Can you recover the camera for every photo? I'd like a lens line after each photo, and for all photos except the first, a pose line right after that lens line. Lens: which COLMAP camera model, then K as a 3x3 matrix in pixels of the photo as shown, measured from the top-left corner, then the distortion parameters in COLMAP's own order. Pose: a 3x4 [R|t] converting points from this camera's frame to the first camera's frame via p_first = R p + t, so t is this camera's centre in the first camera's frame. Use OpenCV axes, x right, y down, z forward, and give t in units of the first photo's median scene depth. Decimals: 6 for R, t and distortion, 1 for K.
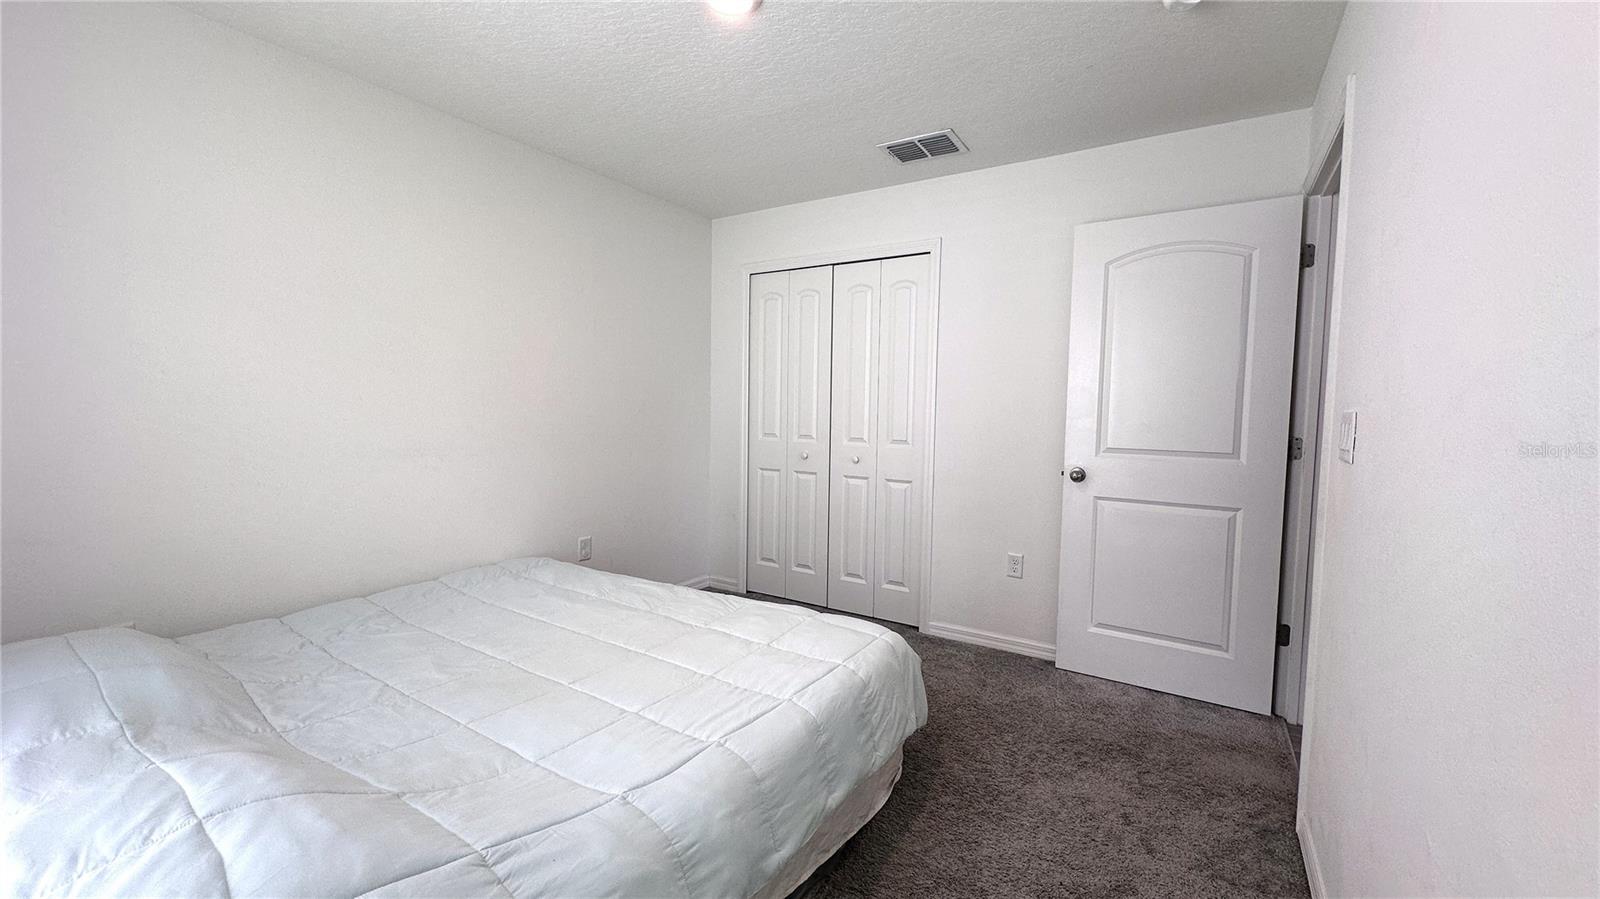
lens RADIAL K [[639.8, 0, 800.4], [0, 639.8, 446.4], [0, 0, 1]] dist [0.000337, 0.000515]
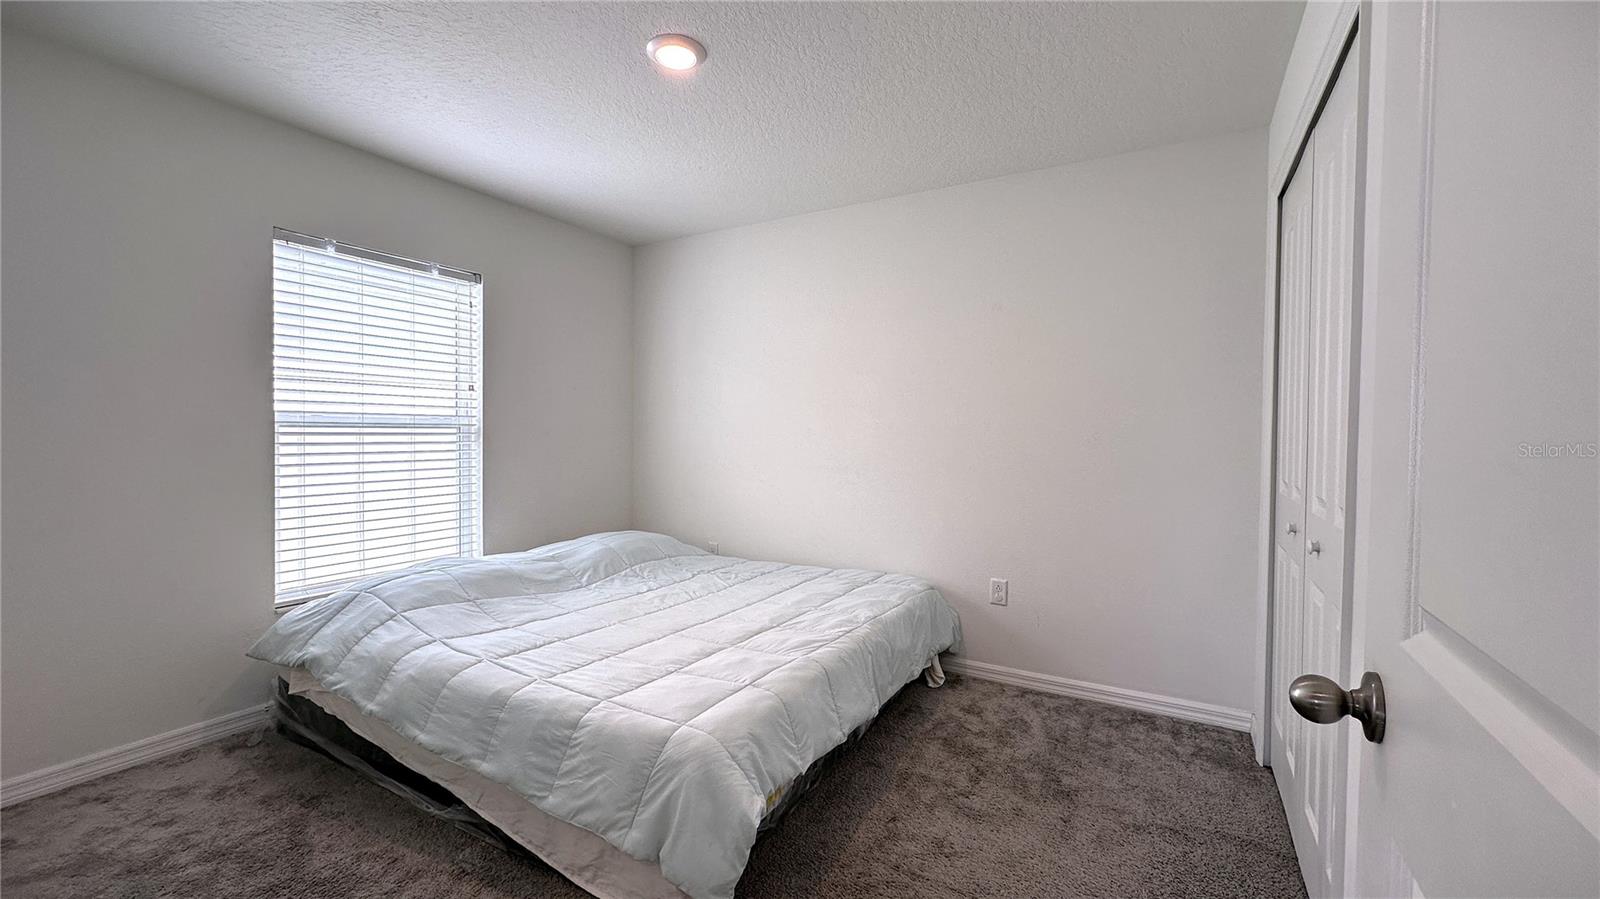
lens RADIAL K [[639.8, 0, 800.4], [0, 639.8, 446.4], [0, 0, 1]] dist [0.000337, 0.000515]
pose [[0.030162, 0.008227, -0.999511, 1.250169], [-0.062883, 0.998001, 0.006317, -0.066010], [0.997565, 0.062661, 0.030619, 1.543916]]
